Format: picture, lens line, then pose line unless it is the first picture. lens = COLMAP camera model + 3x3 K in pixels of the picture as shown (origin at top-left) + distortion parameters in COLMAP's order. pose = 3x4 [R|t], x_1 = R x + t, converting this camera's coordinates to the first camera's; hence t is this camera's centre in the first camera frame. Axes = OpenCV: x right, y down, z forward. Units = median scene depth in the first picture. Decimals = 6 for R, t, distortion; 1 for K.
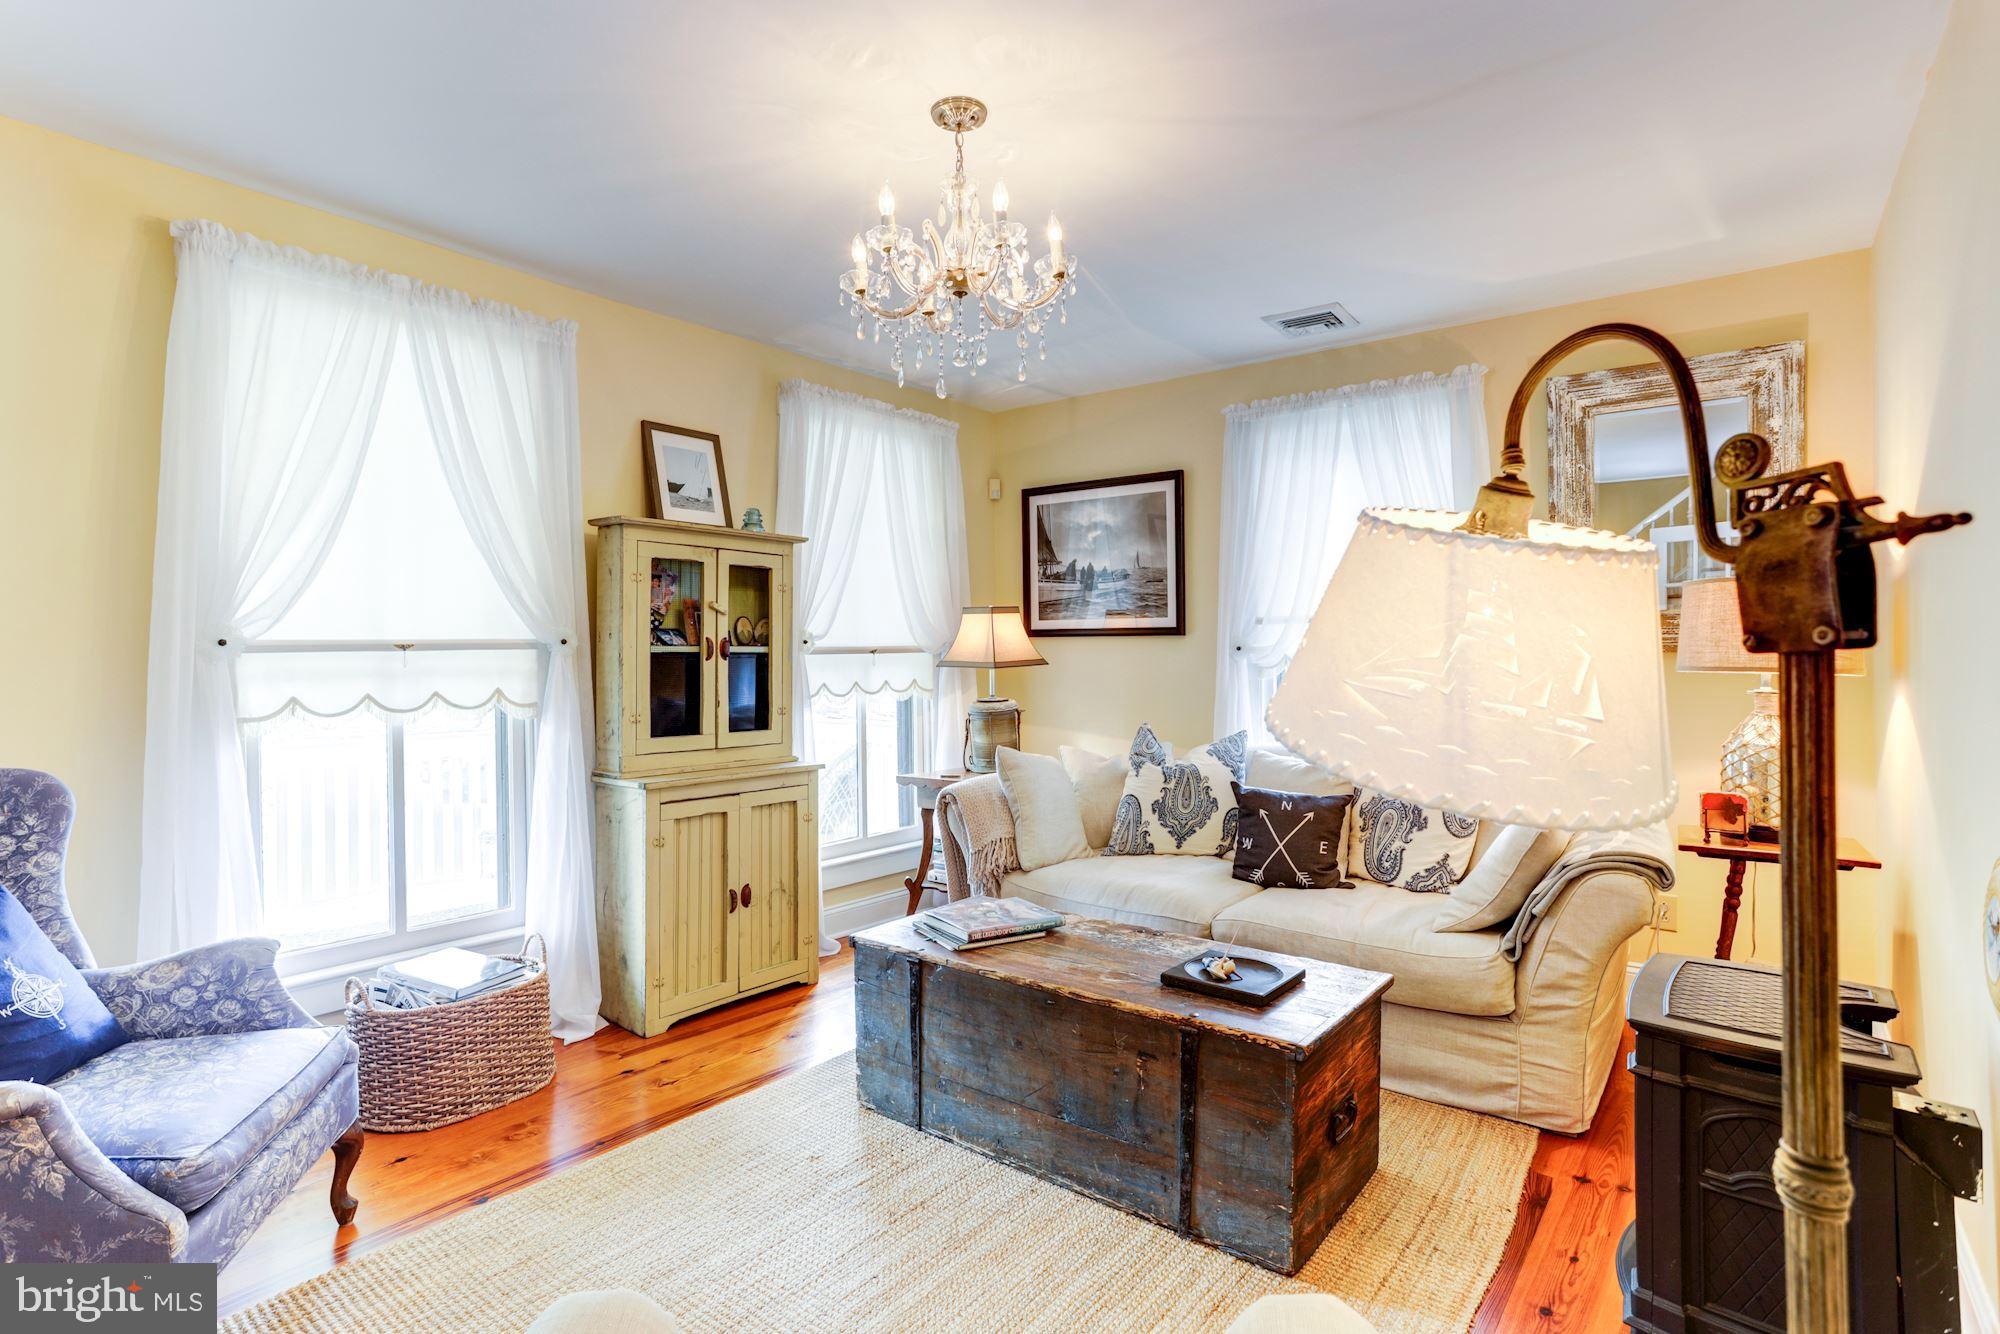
lens RADIAL K [[960.3, 0, 928.4], [0, 960.3, 645.4], [0, 0, 1]] dist [-0.035335, 0.015899]
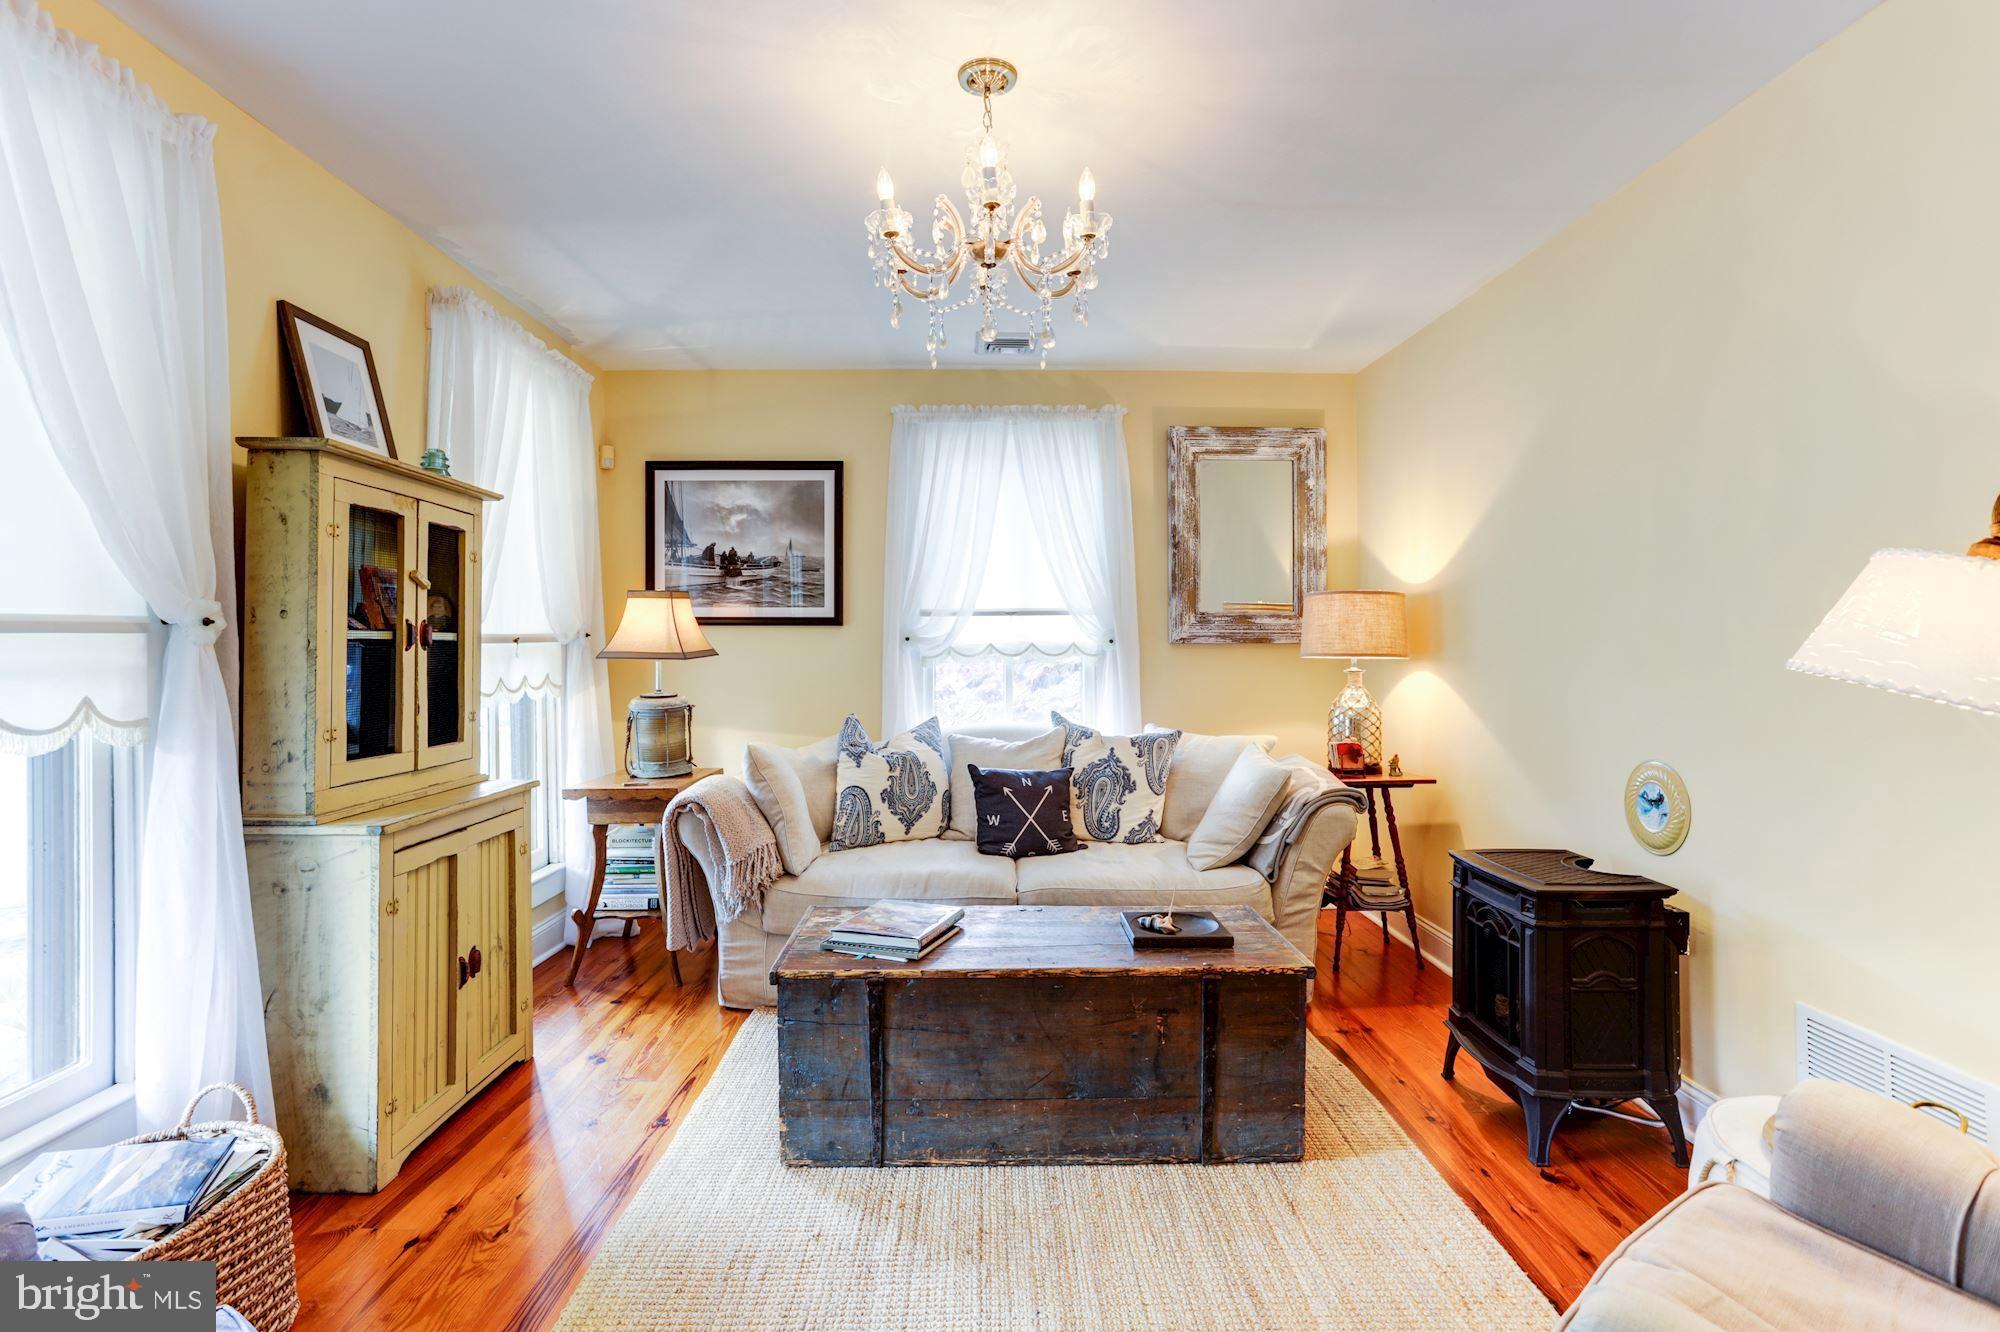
lens RADIAL K [[960.3, 0, 1032.5], [0, 960.3, 632.9], [0, 0, 1]] dist [-0.035335, 0.015899]
pose [[0.772367, 0.009436, 0.635106, -0.339110], [-0.006491, 0.999955, -0.006963, 0.004048], [-0.635143, 0.001256, 0.772393, 0.148127]]
